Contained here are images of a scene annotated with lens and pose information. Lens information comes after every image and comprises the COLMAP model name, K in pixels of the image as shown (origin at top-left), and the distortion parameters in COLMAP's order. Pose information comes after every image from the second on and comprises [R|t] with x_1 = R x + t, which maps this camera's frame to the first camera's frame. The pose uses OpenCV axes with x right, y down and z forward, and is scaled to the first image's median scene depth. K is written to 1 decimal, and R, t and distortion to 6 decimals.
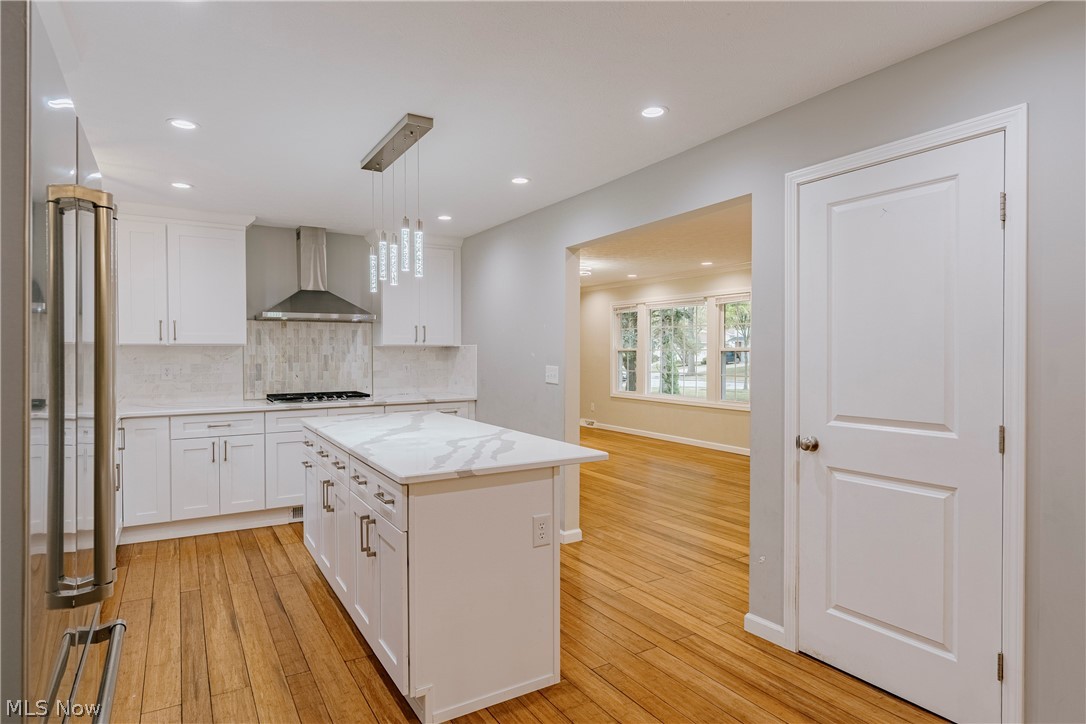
lens RADIAL K [[629.6, 0, 535.5], [0, 629.6, 359.7], [0, 0, 1]] dist [0.003777, 0.000211]
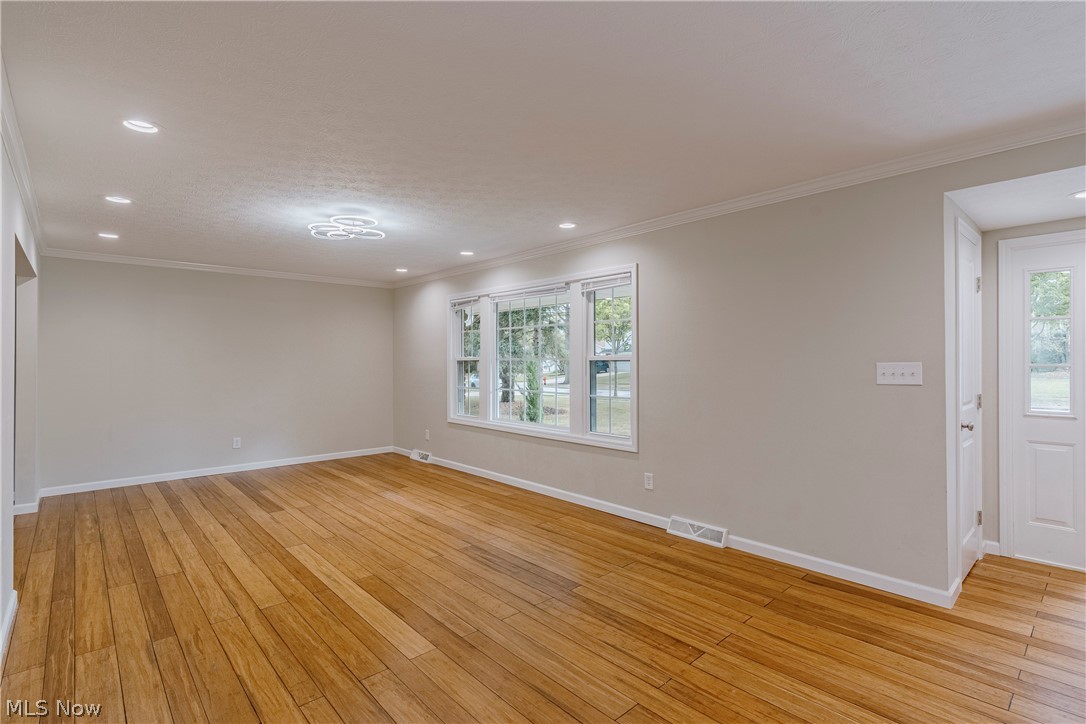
lens RADIAL K [[533.4, 0, 546.1], [0, 533.4, 358.3], [0, 0, 1]] dist [-0.006776, 0.001851]
pose [[0.980369, -0.000988, 0.197168, 0.117447], [0.004482, 0.999841, -0.017275, -0.005849], [-0.197120, 0.017819, 0.980218, 0.386615]]
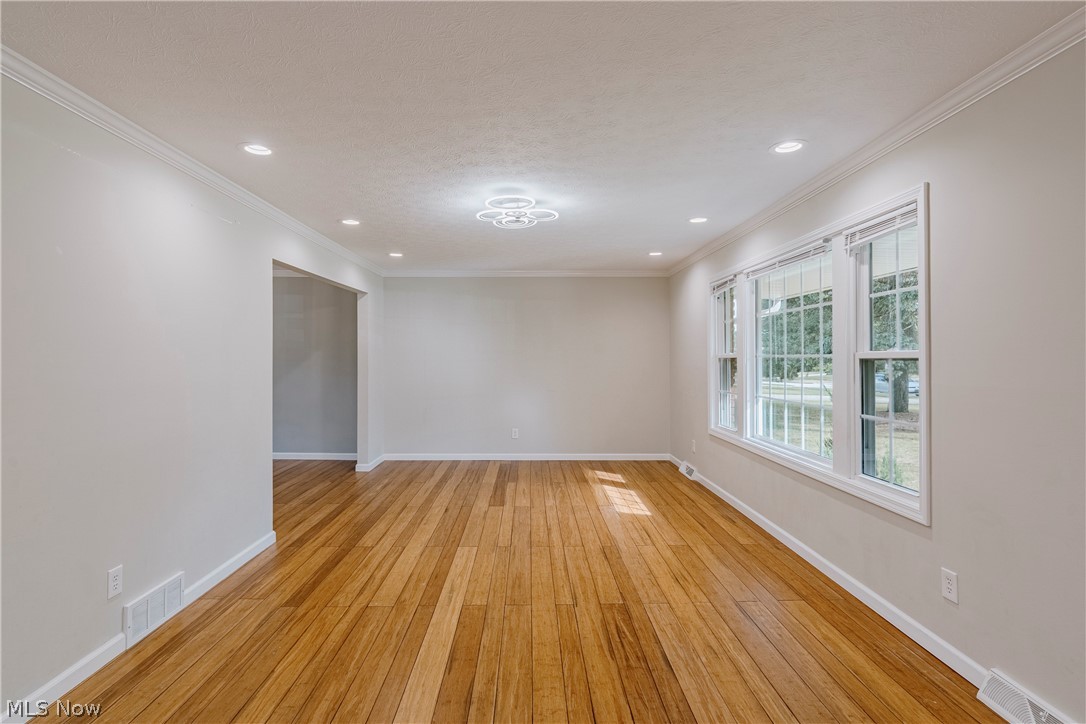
lens RADIAL K [[533.4, 0, 520.8], [0, 533.4, 357.7], [0, 0, 1]] dist [-0.006776, 0.001851]
pose [[0.852640, 0.002856, -0.522491, 0.249710], [-0.010353, 0.999881, -0.011430, -0.007497], [0.522397, 0.015154, 0.852568, 0.504011]]
